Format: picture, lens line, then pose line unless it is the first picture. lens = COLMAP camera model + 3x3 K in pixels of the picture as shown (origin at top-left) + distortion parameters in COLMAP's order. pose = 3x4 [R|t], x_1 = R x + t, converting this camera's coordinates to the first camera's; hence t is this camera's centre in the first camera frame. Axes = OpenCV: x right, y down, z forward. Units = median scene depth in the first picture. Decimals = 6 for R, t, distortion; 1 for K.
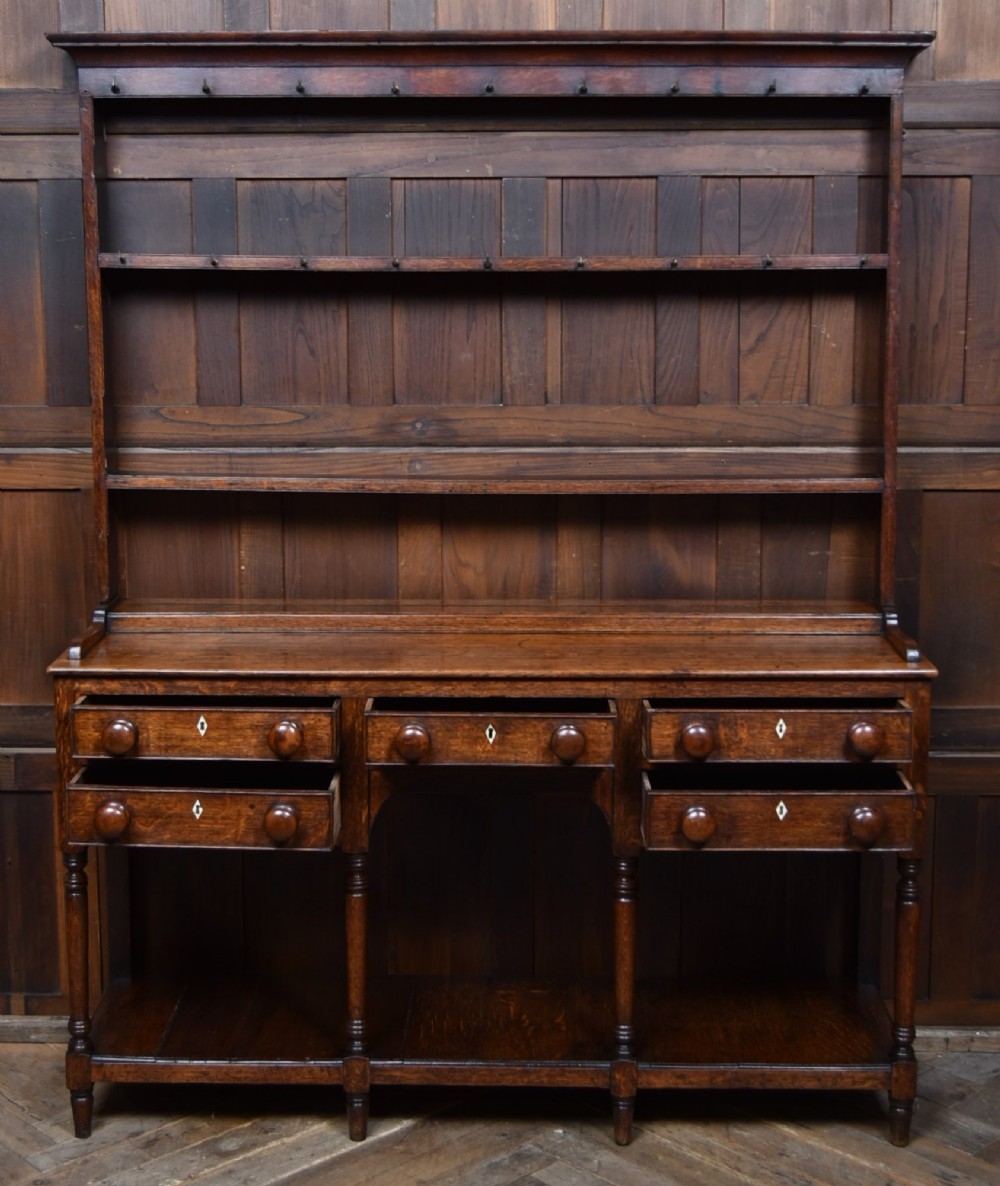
lens RADIAL K [[1922.1, 0, 478.0], [0, 1922.1, 524.2], [0, 0, 1]] dist [-0.014414, 0.002236]
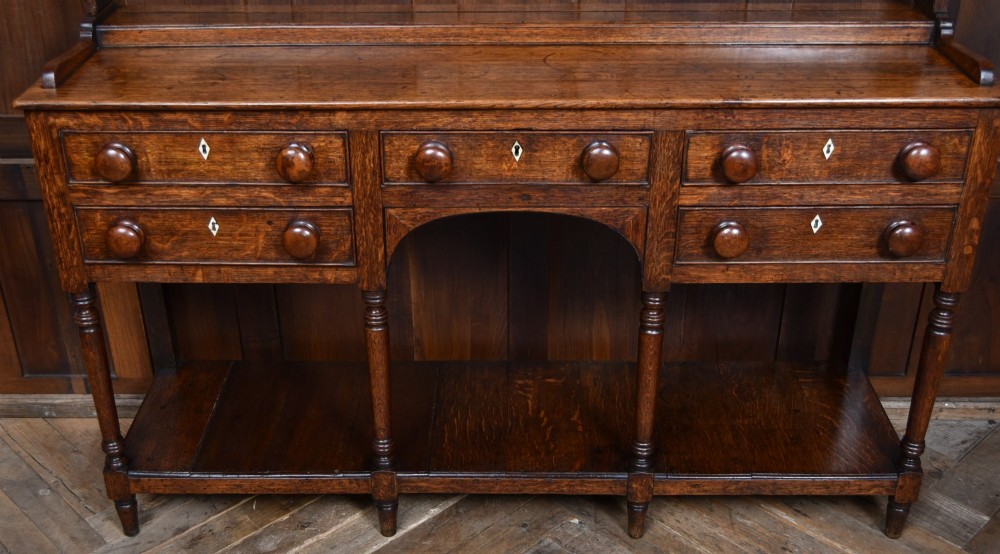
lens RADIAL K [[1121.9, 0, 489.6], [0, 1121.9, 341.1], [0, 0, 1]] dist [-0.012331, -0.015789]
pose [[0.999887, -0.010510, 0.010769, -0.011382], [0.005766, 0.928648, 0.370917, -0.011306], [-0.013899, -0.370813, 0.928604, 0.444977]]
